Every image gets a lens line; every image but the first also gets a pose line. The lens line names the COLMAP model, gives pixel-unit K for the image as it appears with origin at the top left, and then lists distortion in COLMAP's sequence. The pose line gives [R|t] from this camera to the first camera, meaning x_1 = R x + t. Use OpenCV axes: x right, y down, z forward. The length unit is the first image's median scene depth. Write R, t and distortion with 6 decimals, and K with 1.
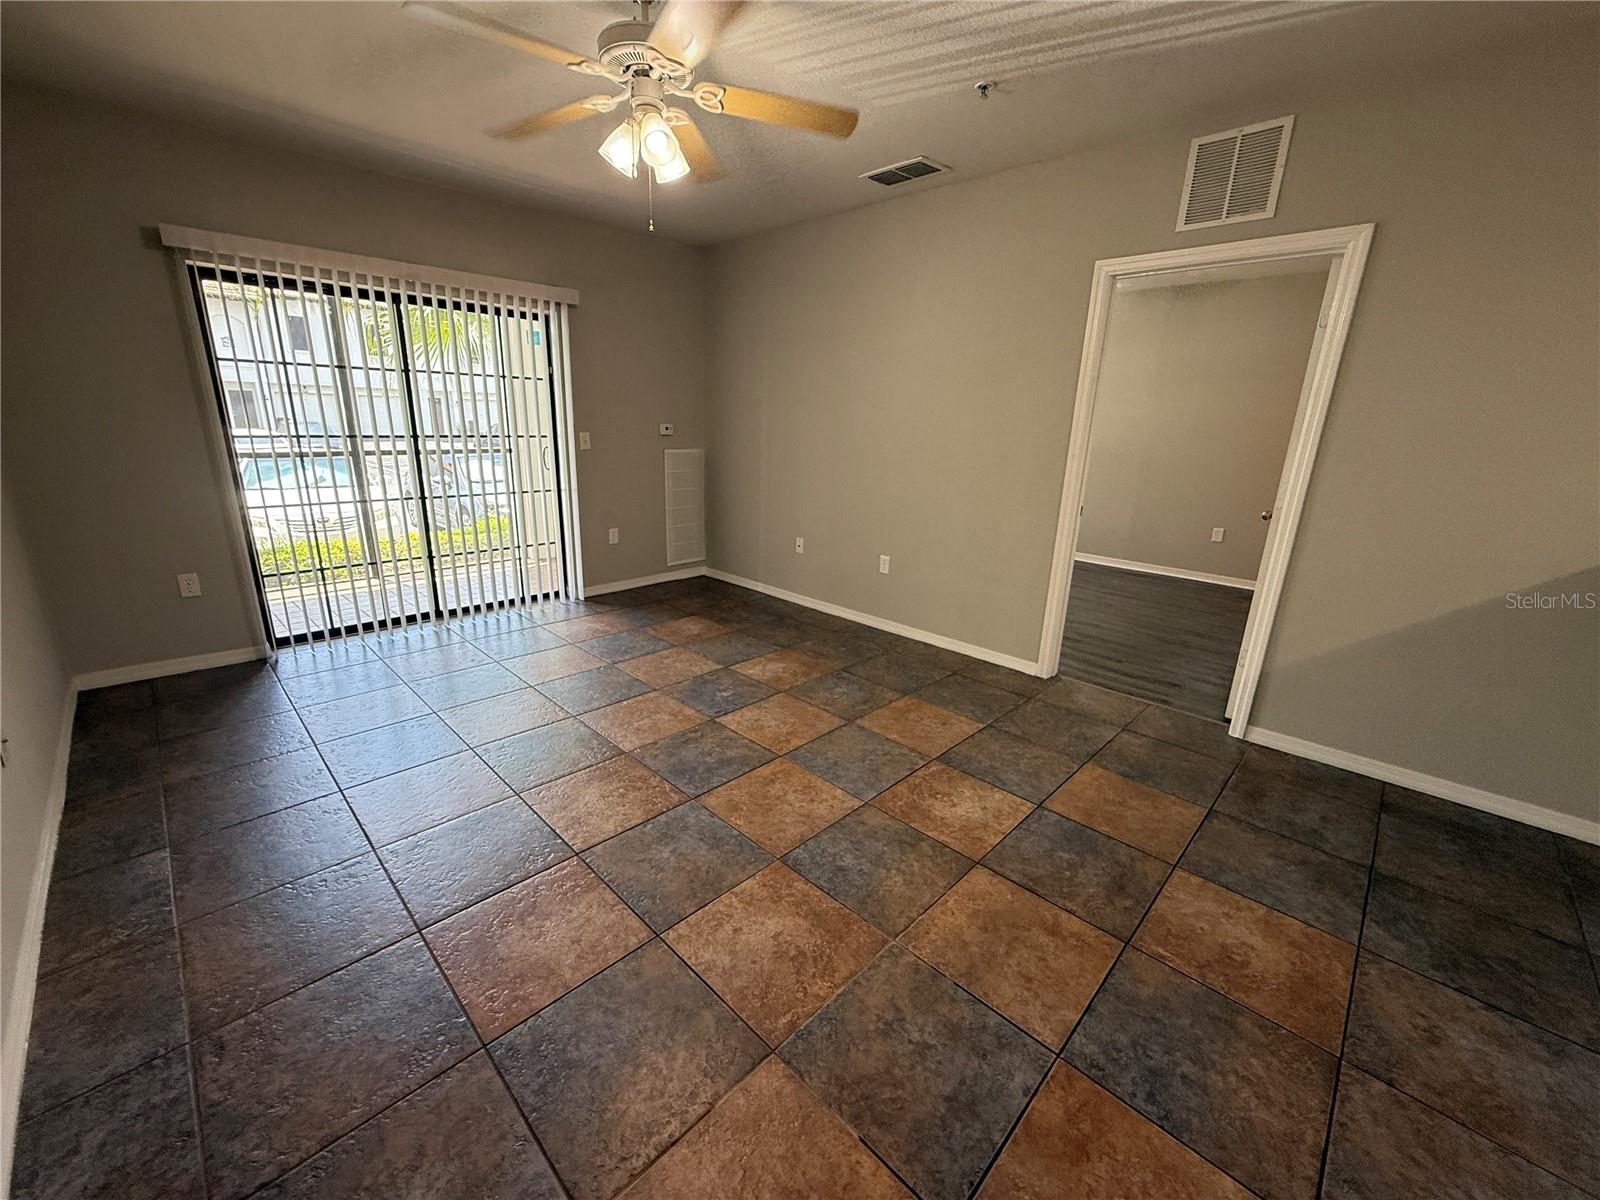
lens RADIAL K [[635.5, 0, 794.6], [0, 635.5, 600.9], [0, 0, 1]] dist [0.002681, -0.000293]
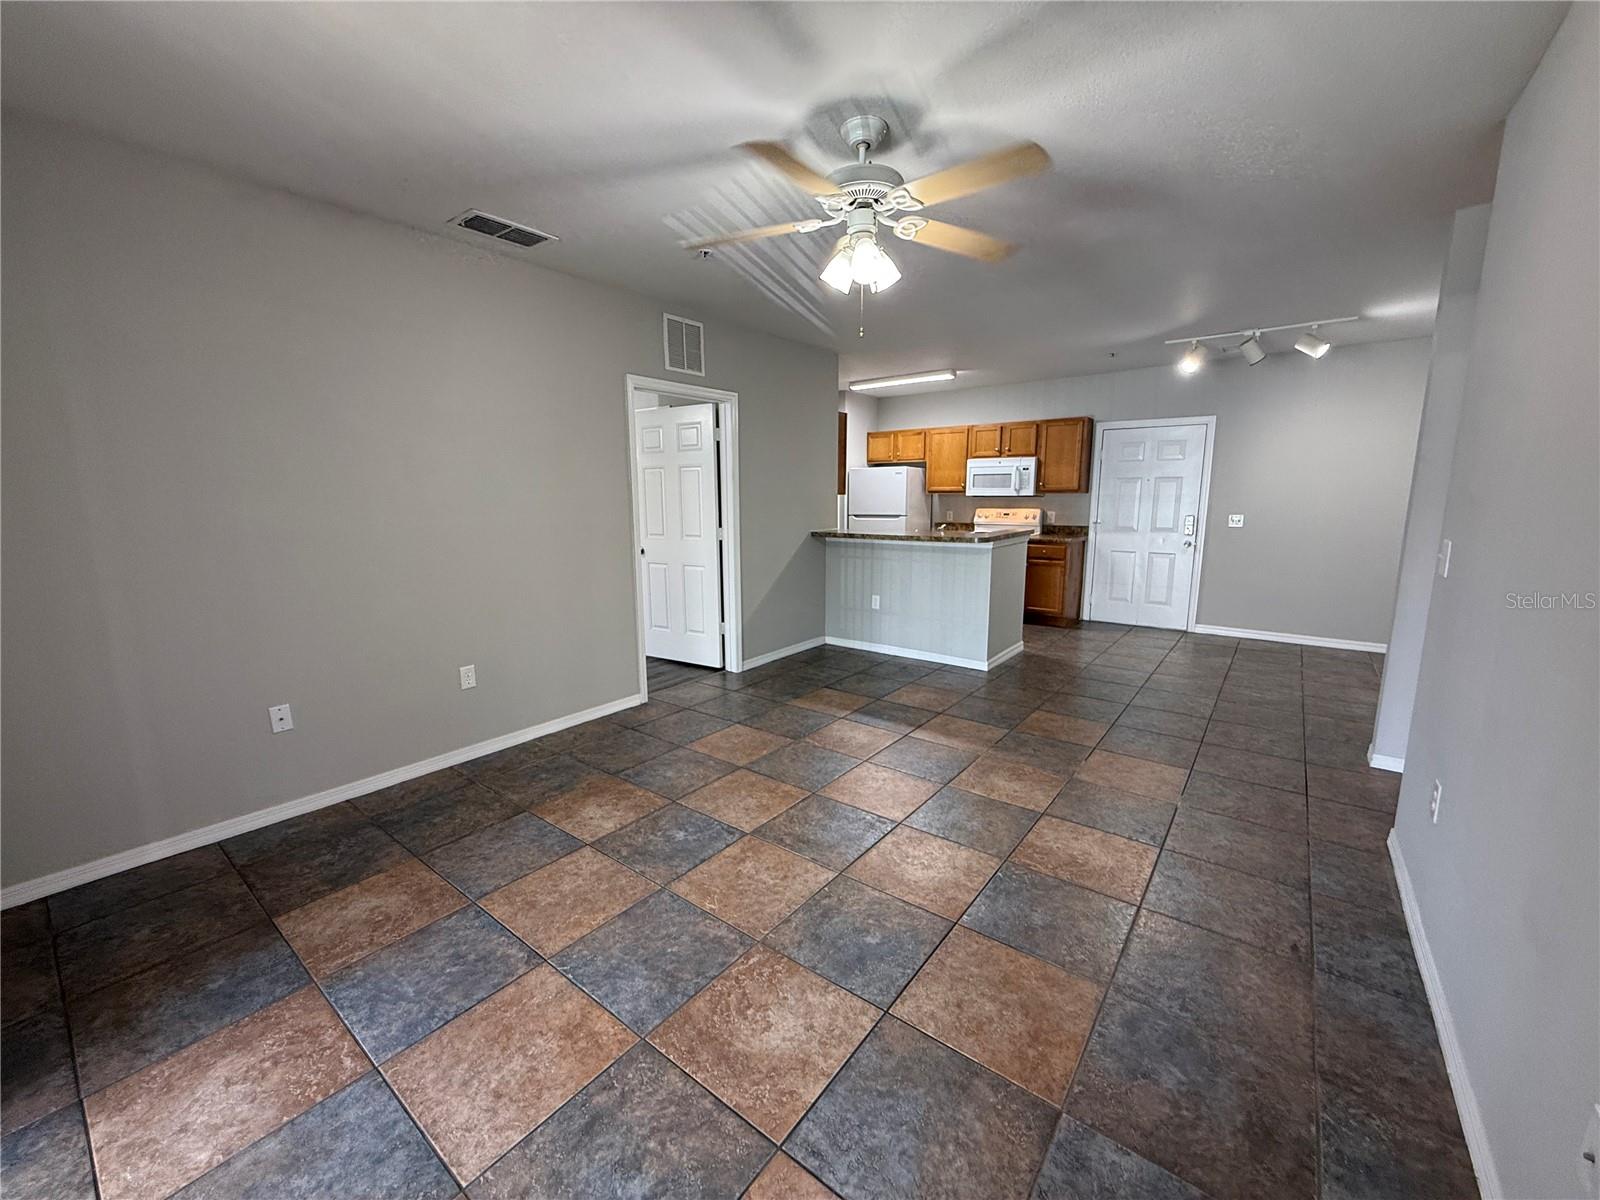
lens RADIAL K [[635.5, 0, 795.5], [0, 635.5, 601.2], [0, 0, 1]] dist [0.002681, -0.000293]
pose [[-0.116940, -0.193125, 0.974180, -0.844250], [0.277951, 0.935347, 0.218792, -0.263231], [-0.953451, 0.296360, -0.055700, 0.805228]]
